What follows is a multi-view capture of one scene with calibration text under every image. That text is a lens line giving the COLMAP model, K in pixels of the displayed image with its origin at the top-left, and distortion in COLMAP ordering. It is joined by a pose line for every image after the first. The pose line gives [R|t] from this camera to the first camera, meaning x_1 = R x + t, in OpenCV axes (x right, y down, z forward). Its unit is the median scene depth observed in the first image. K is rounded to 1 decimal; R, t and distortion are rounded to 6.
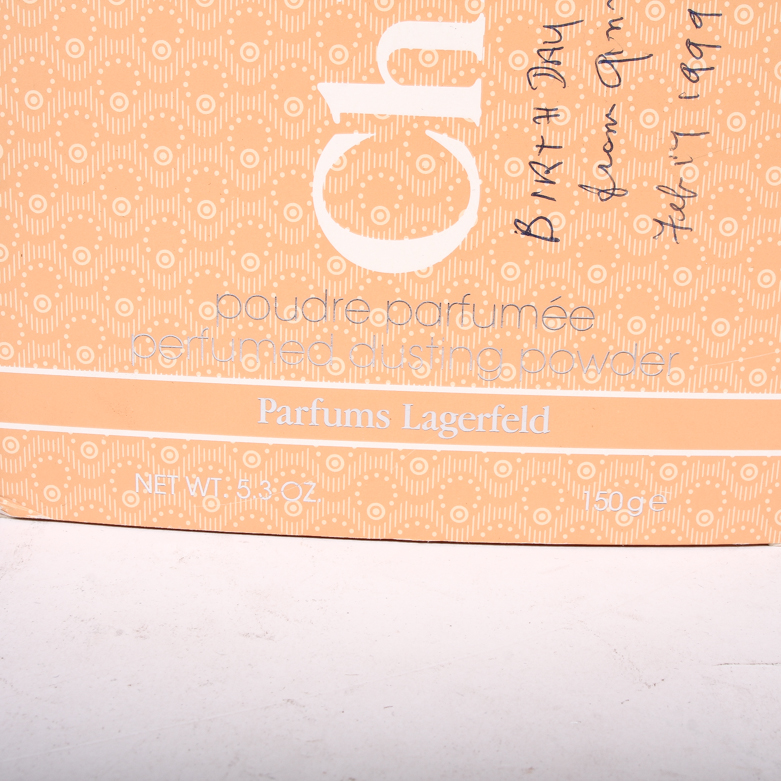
lens RADIAL K [[1383.9, 0, 390.5], [0, 1383.9, 390.5], [0, 0, 1]] dist [-0.088755, 0.031027]
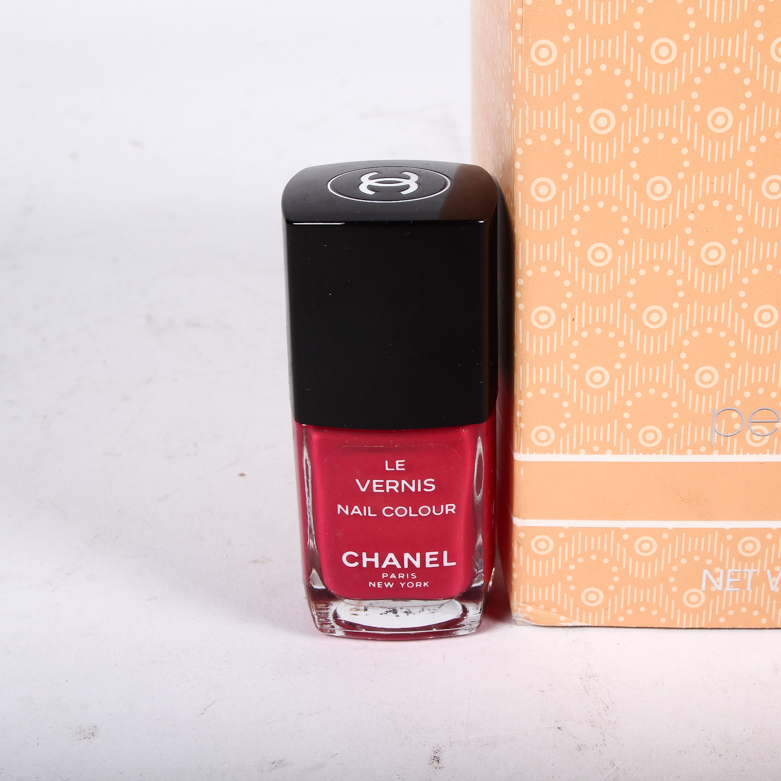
lens RADIAL K [[1383.9, 0, 390.5], [0, 1383.9, 390.5], [0, 0, 1]] dist [-0.088755, 0.031027]
pose [[0.997673, -0.066391, 0.015505, -0.393073], [0.063026, 0.984844, 0.161588, -0.194524], [-0.025998, -0.160234, 0.986737, 0.240423]]
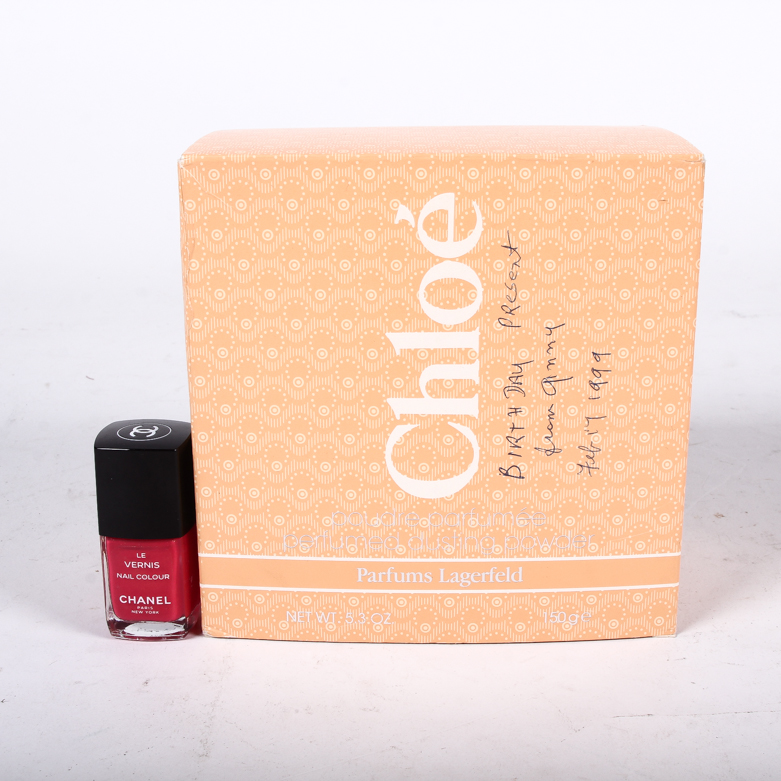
lens RADIAL K [[1383.9, 0, 390.5], [0, 1383.9, 390.5], [0, 0, 1]] dist [-0.088755, 0.031027]
pose [[0.999333, -0.035976, 0.006258, -0.057522], [0.035817, 0.999072, 0.023922, -0.269345], [-0.007113, -0.023682, 0.999694, -0.777601]]
